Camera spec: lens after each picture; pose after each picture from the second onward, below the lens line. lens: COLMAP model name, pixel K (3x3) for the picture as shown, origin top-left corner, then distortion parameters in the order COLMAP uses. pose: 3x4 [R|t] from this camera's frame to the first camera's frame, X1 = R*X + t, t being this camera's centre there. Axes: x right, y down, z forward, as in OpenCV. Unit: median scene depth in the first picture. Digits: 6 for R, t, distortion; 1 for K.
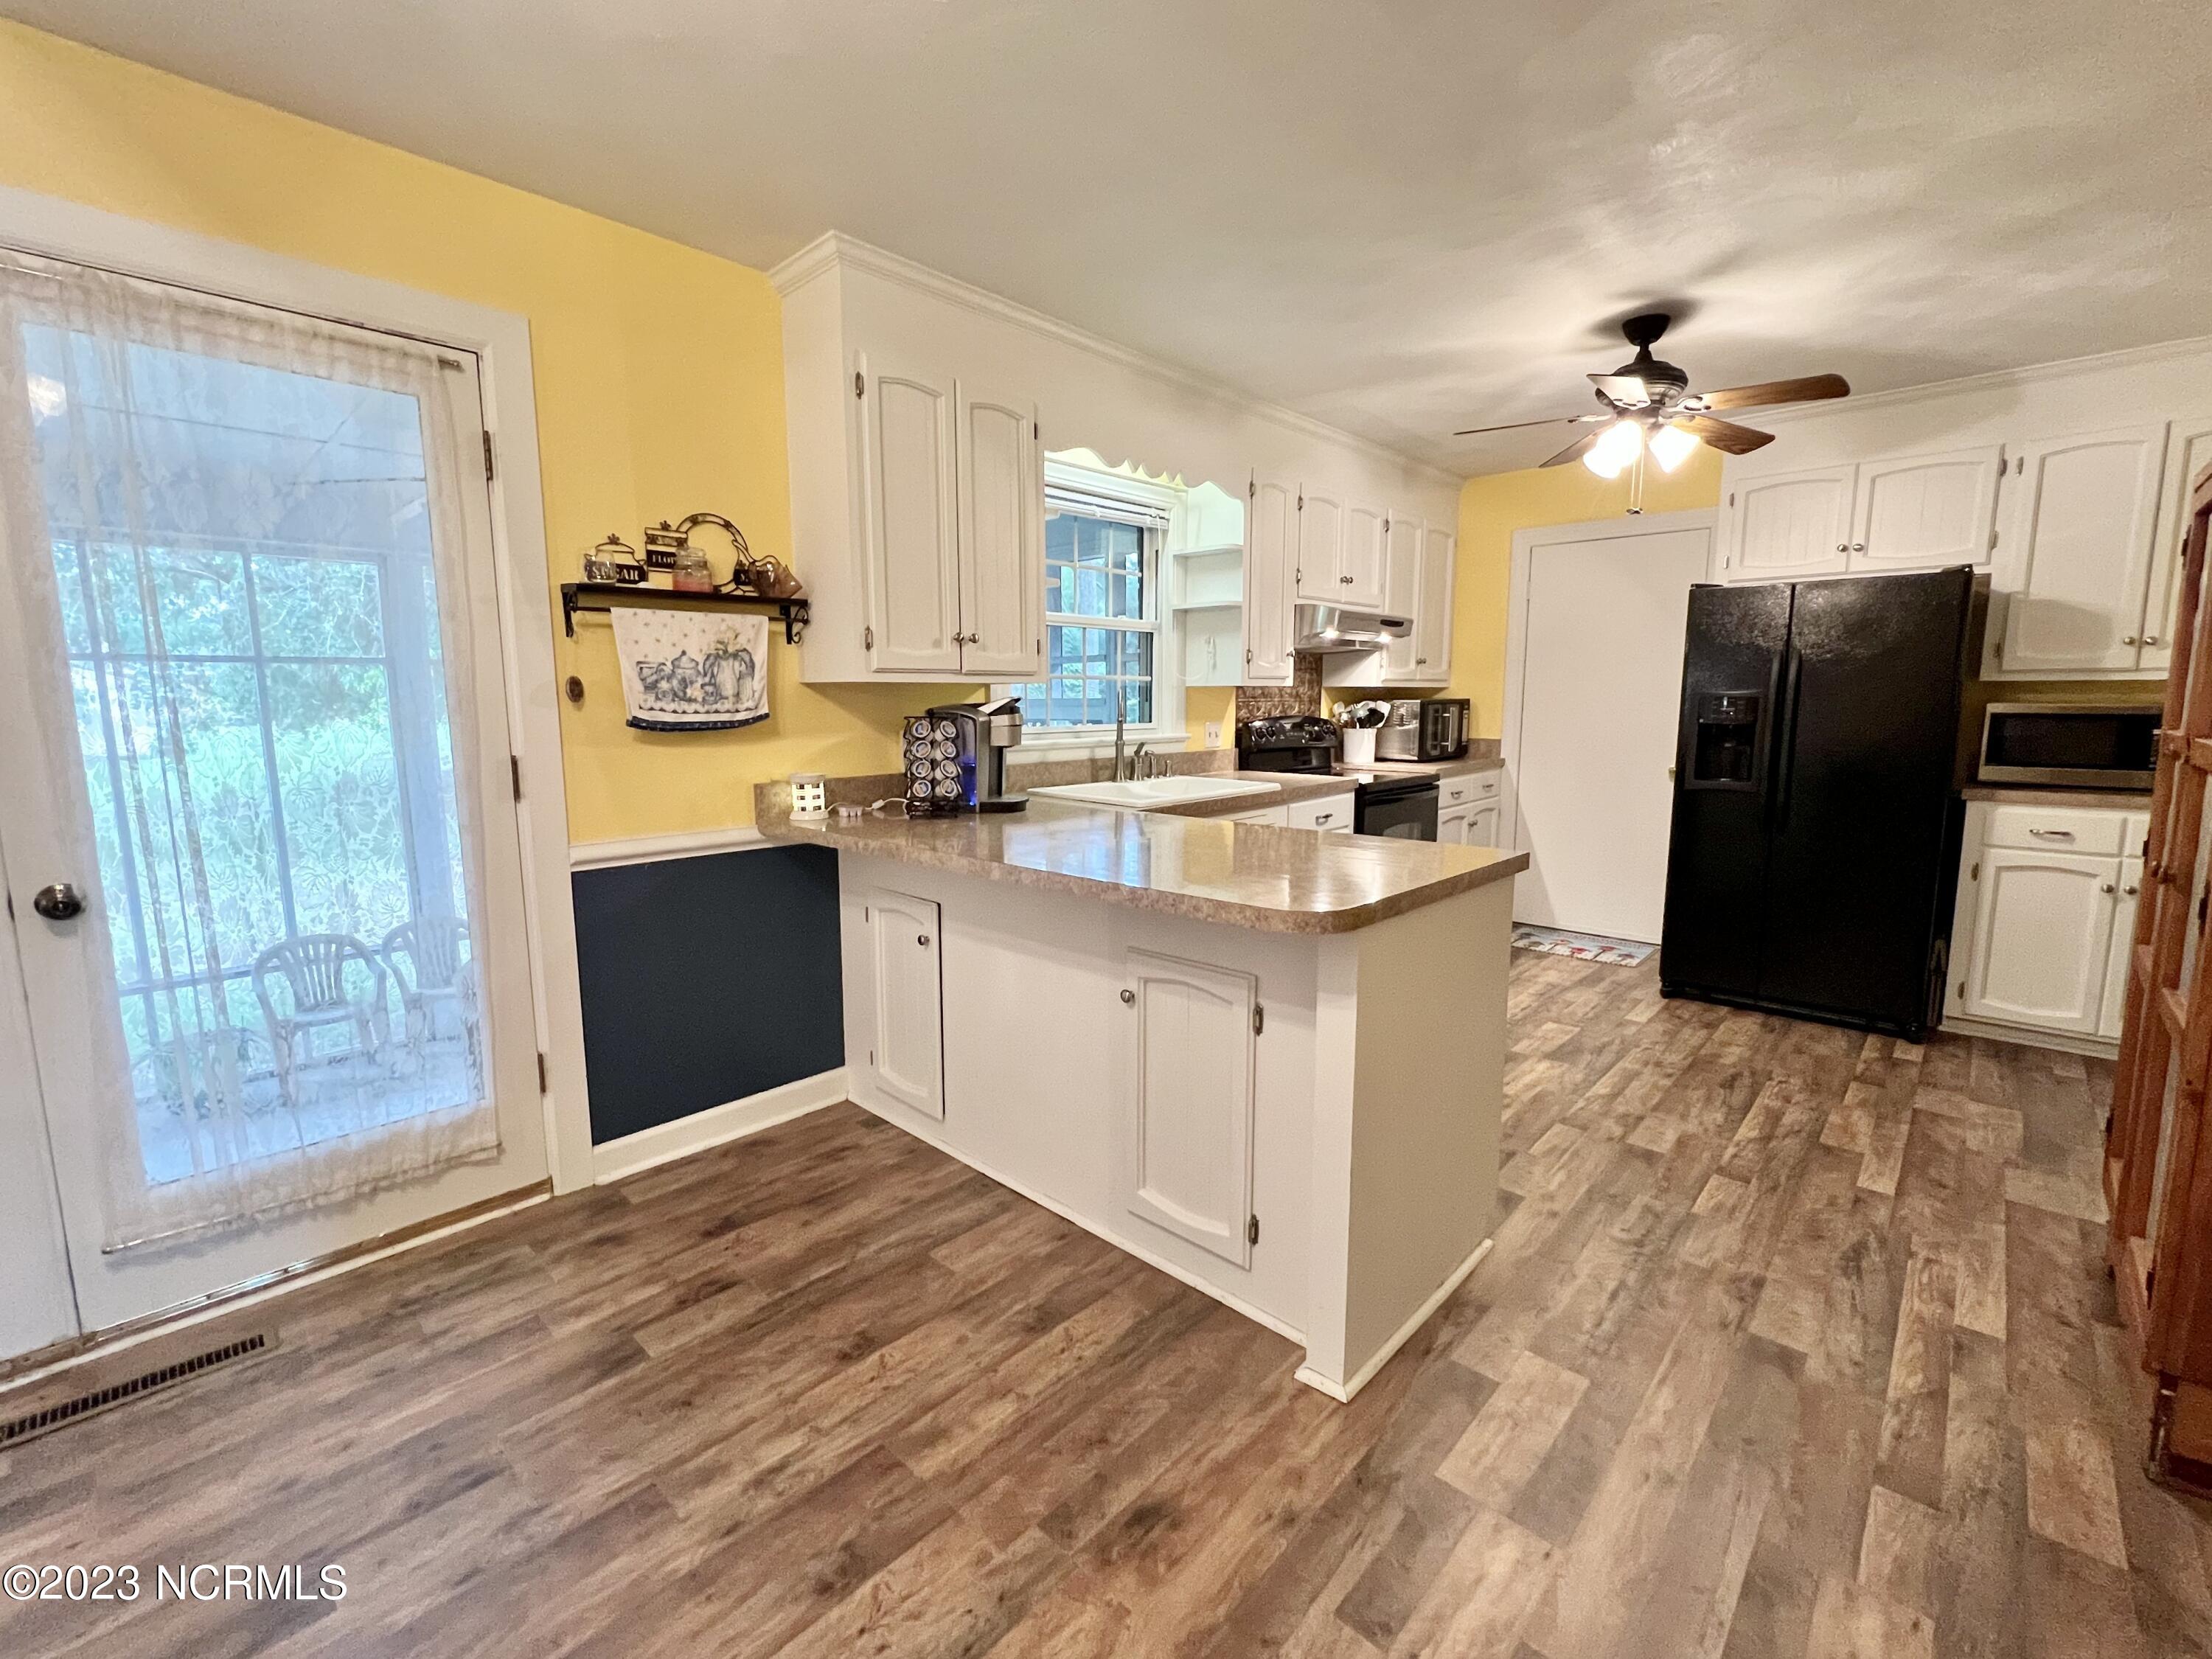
lens RADIAL K [[932.4, 0, 1091.7], [0, 932.4, 818.9], [0, 0, 1]] dist [-0.003843, 0.000008]
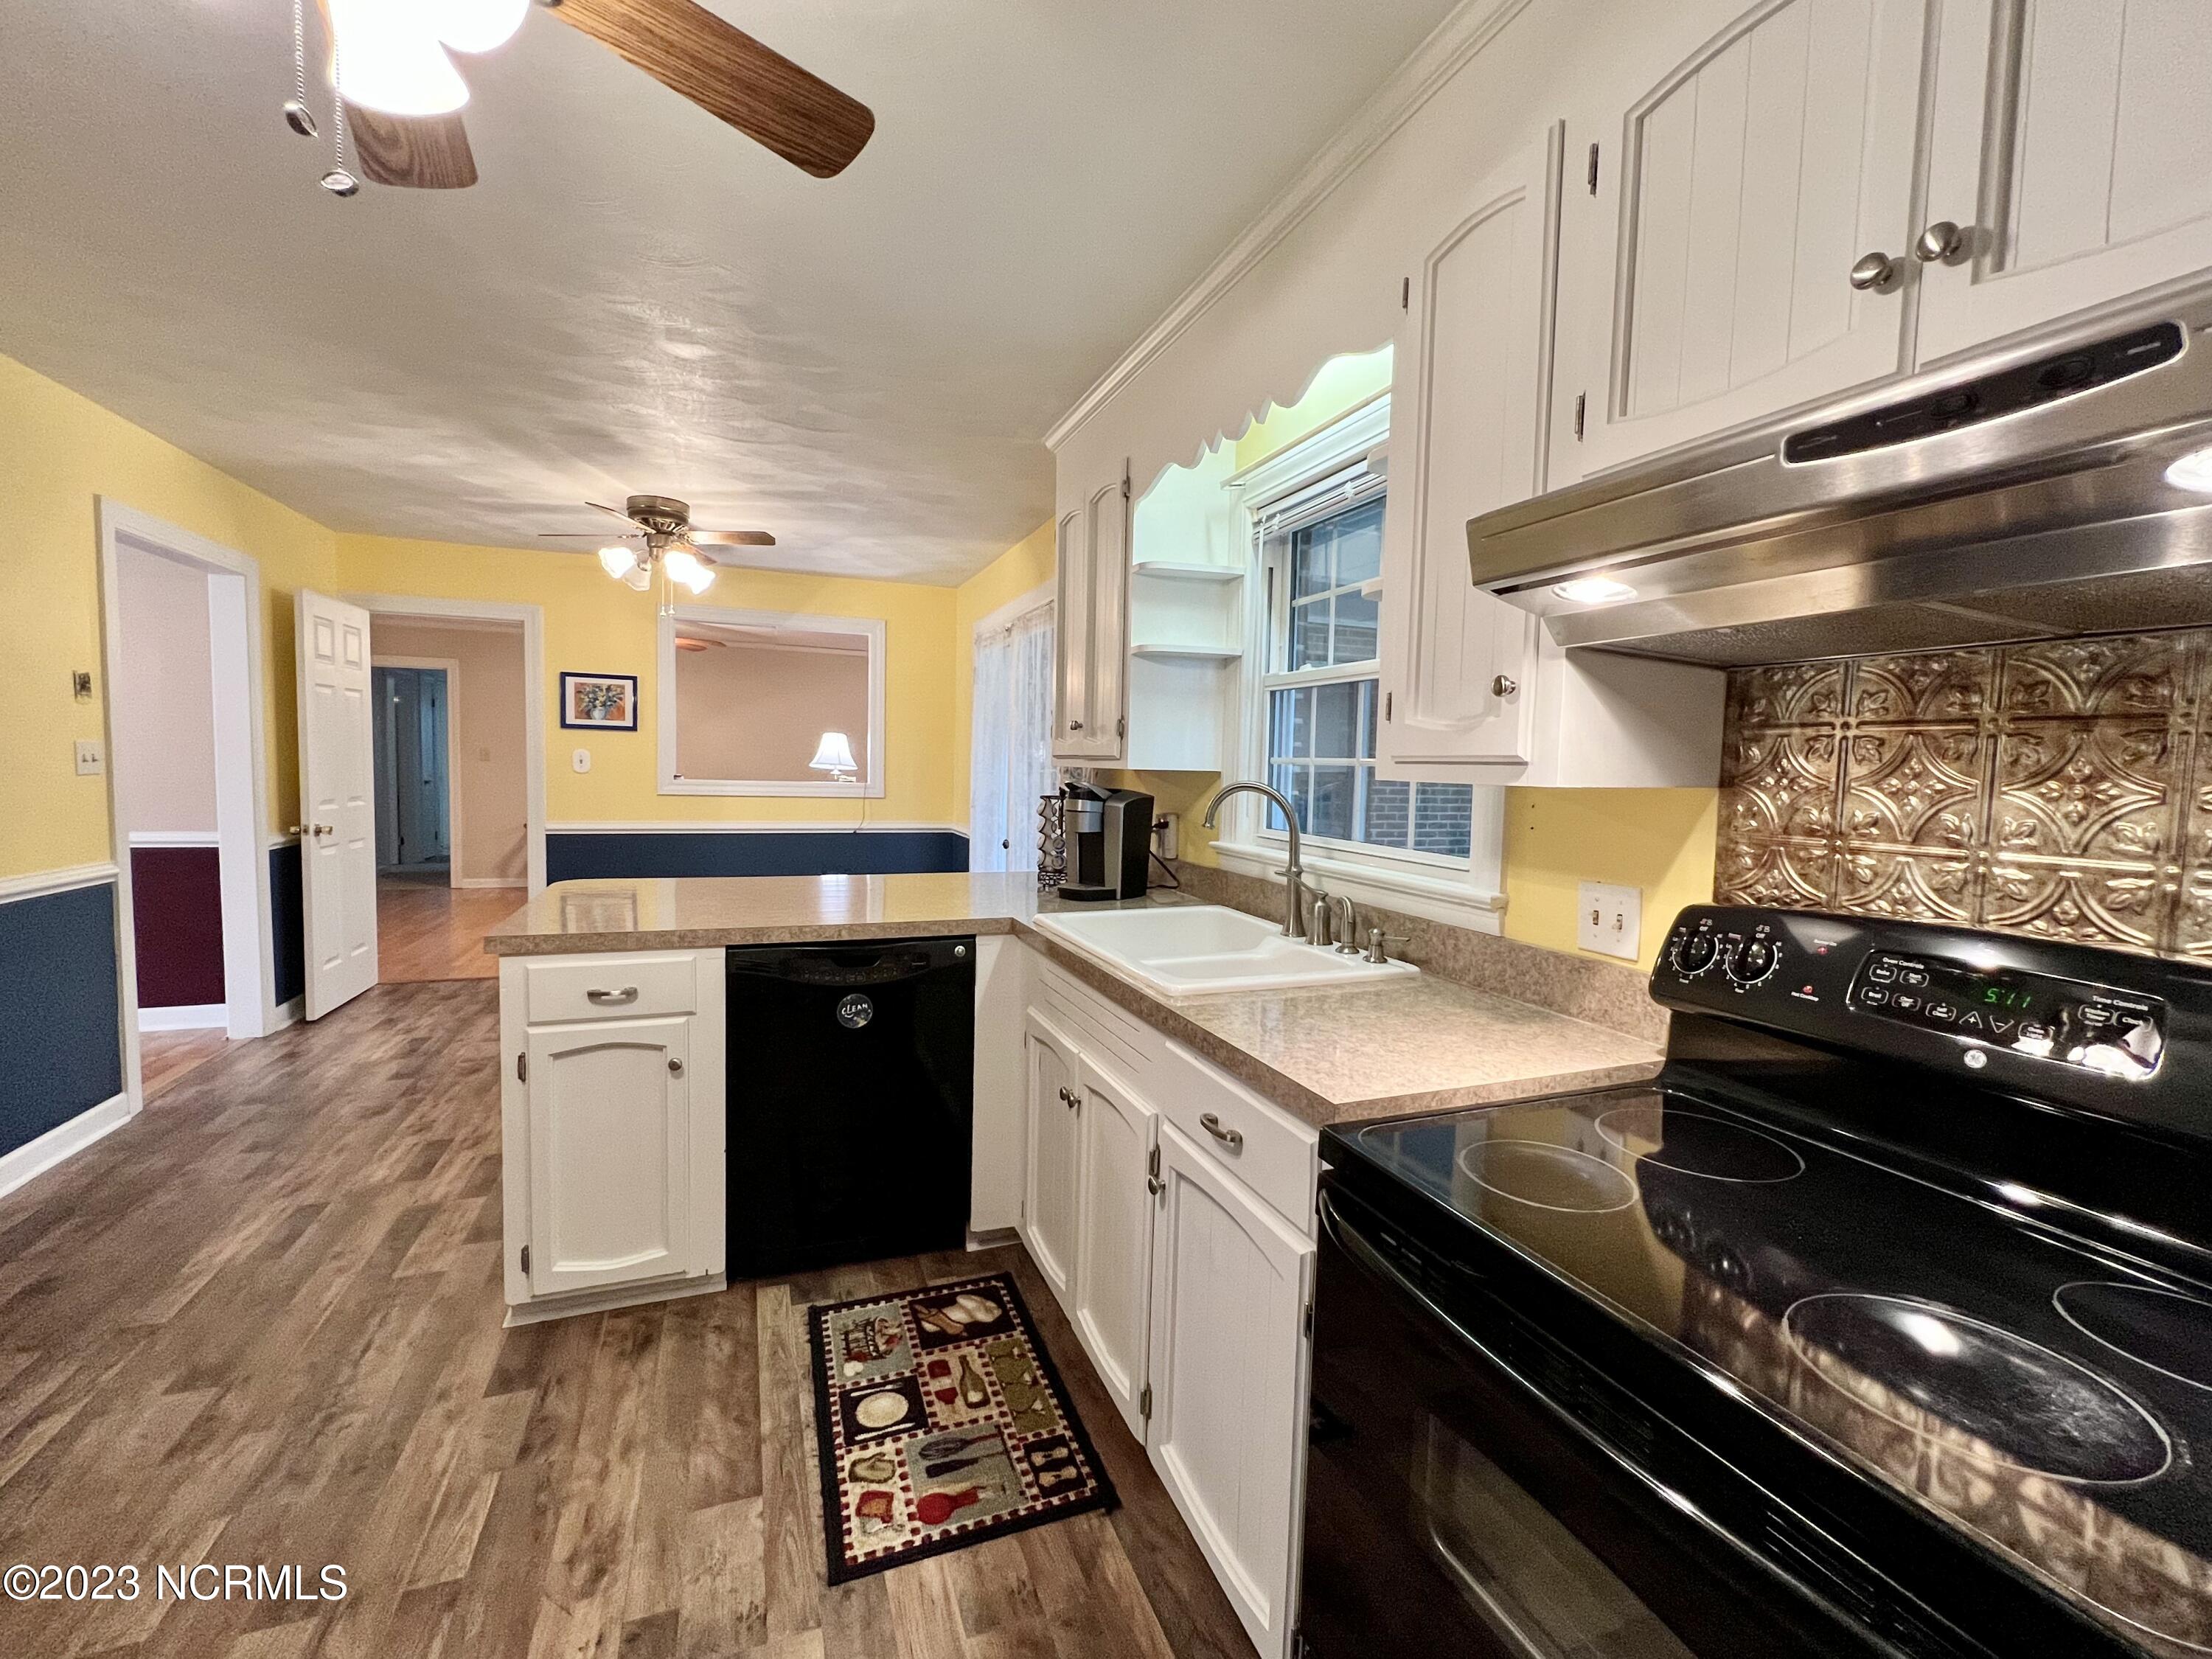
lens RADIAL K [[932.4, 0, 1095.3], [0, 932.4, 825.7], [0, 0, 1]] dist [-0.003843, 0.000008]
pose [[-0.419959, 0.048331, -0.906255, 0.876003], [-0.148730, 0.981415, 0.121261, -0.229810], [0.895273, 0.185712, -0.404966, 1.578887]]
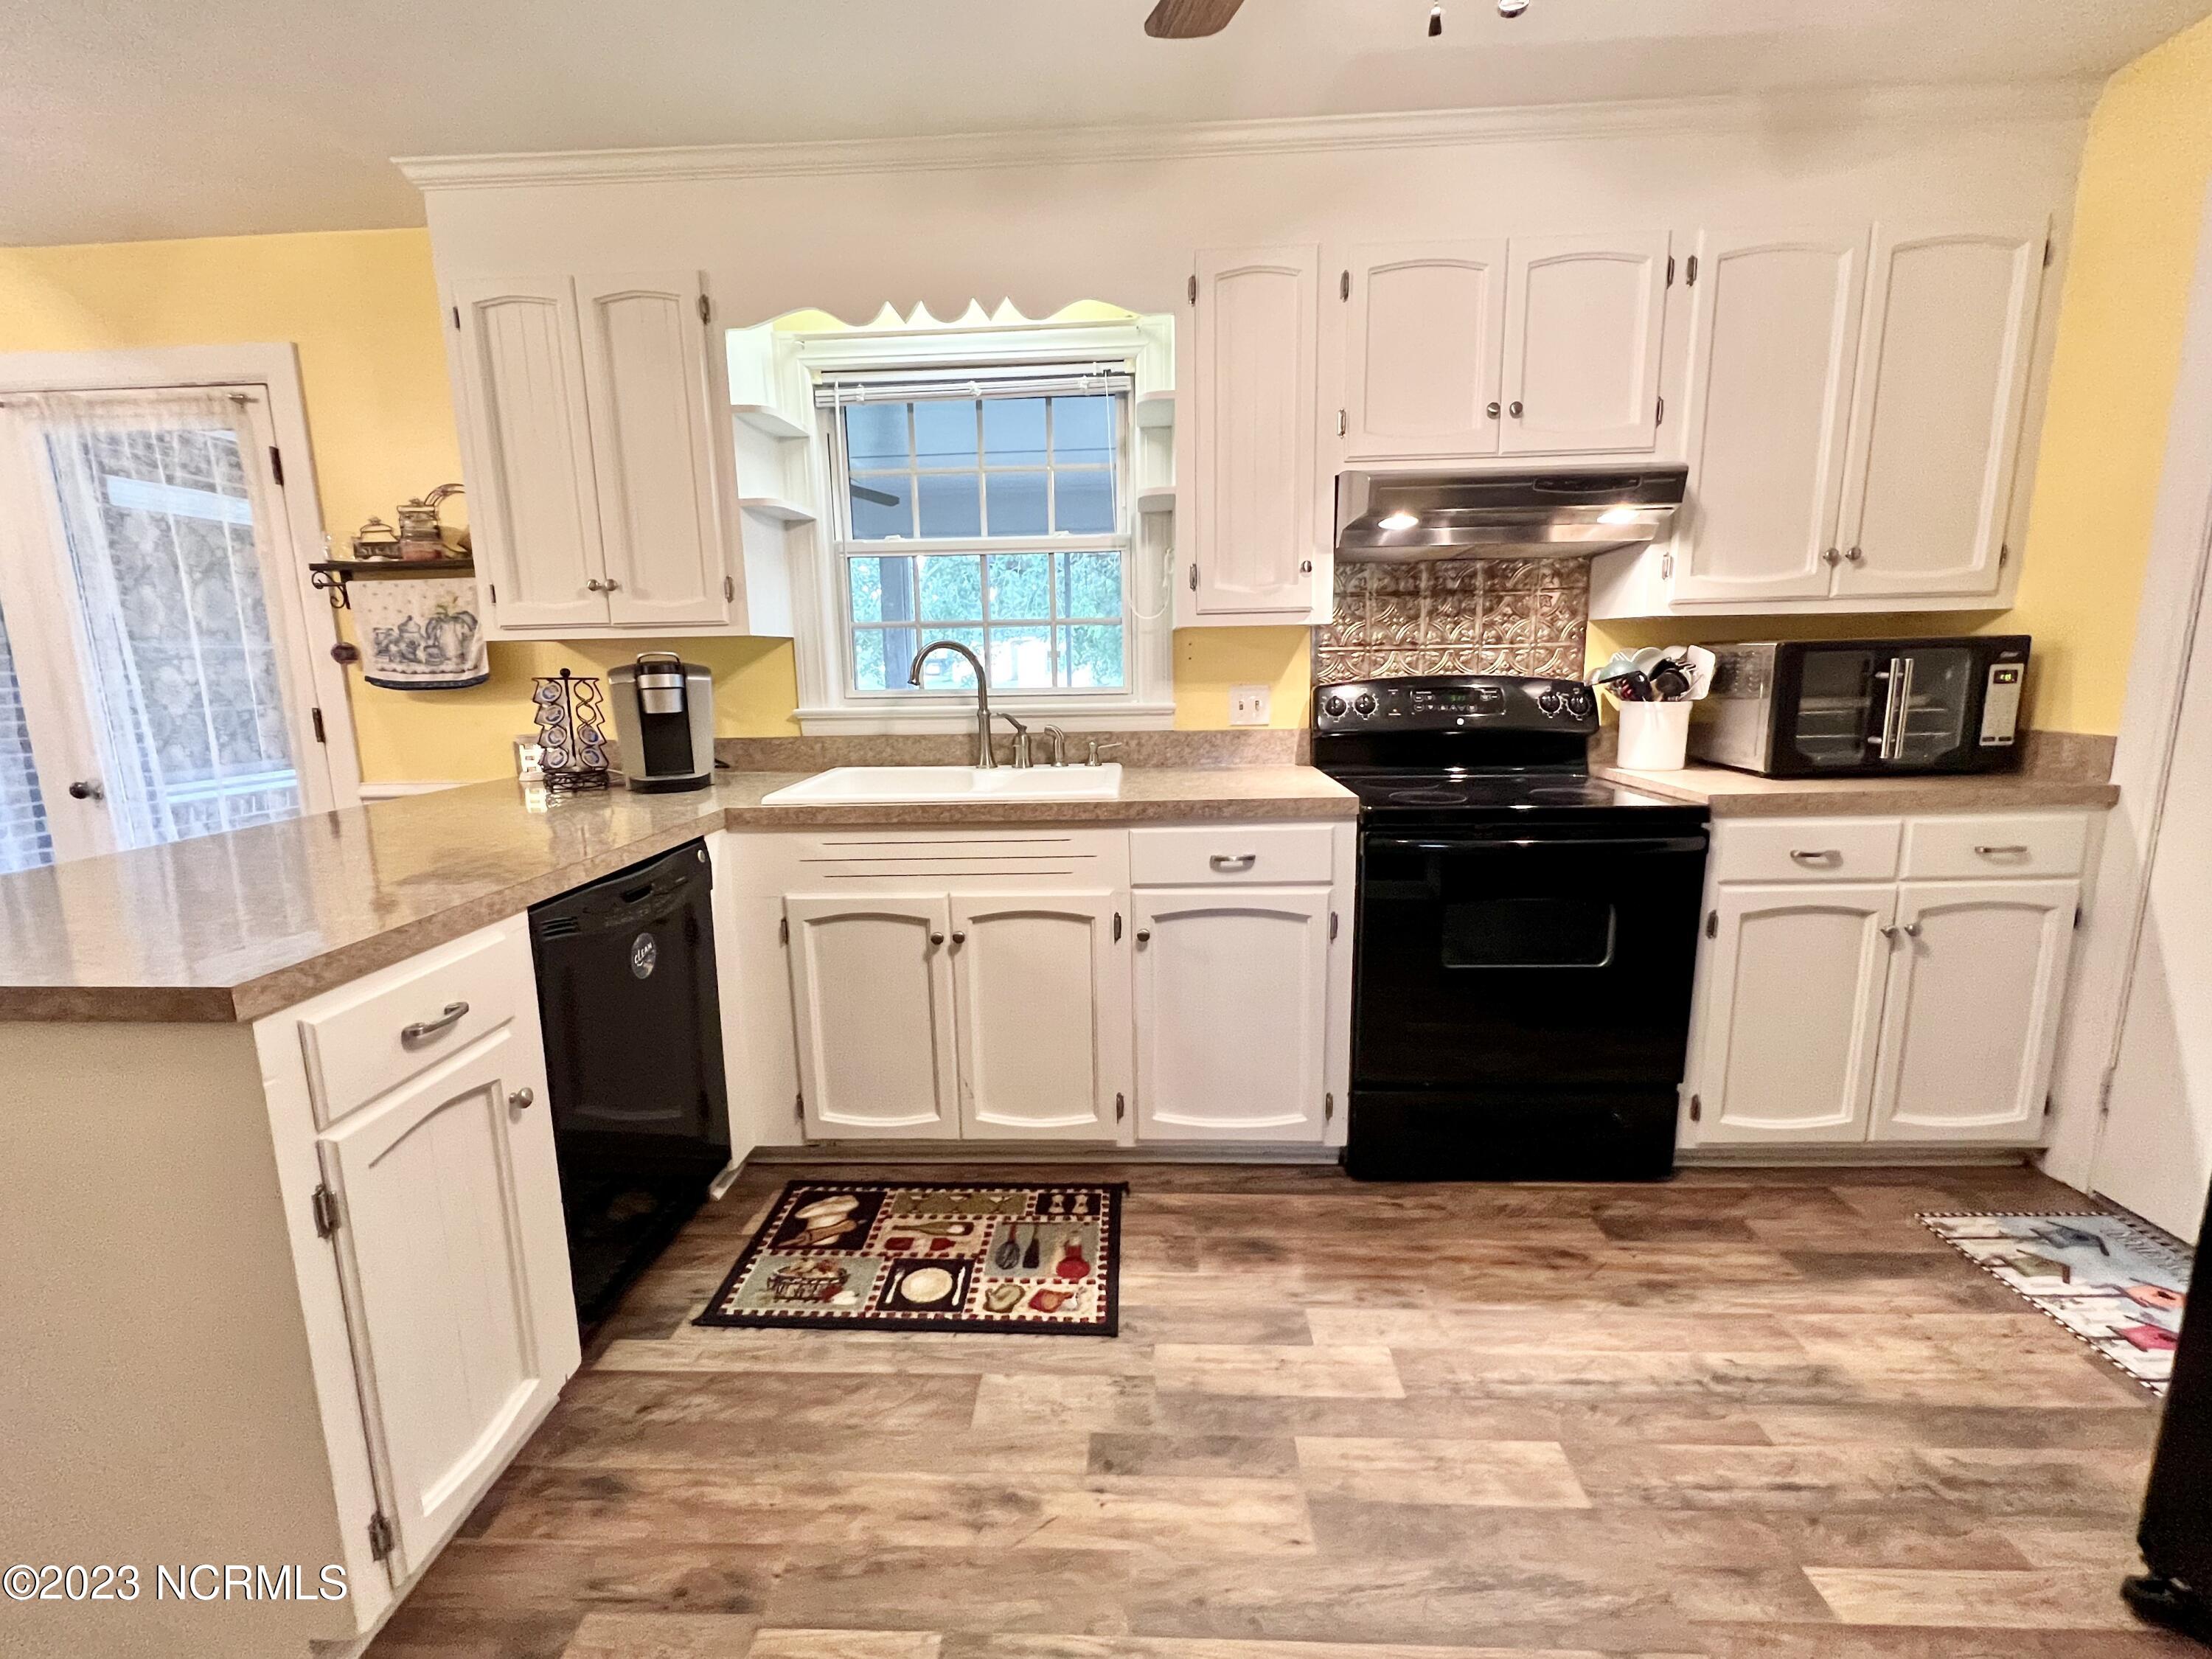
lens RADIAL K [[932.4, 0, 1113.1], [0, 932.4, 821.5], [0, 0, 1]] dist [-0.003843, 0.000008]
pose [[0.664617, 0.116837, -0.737993, 0.893386], [-0.082134, 0.993137, 0.083263, -0.094385], [0.742657, 0.005276, 0.669652, 0.834706]]
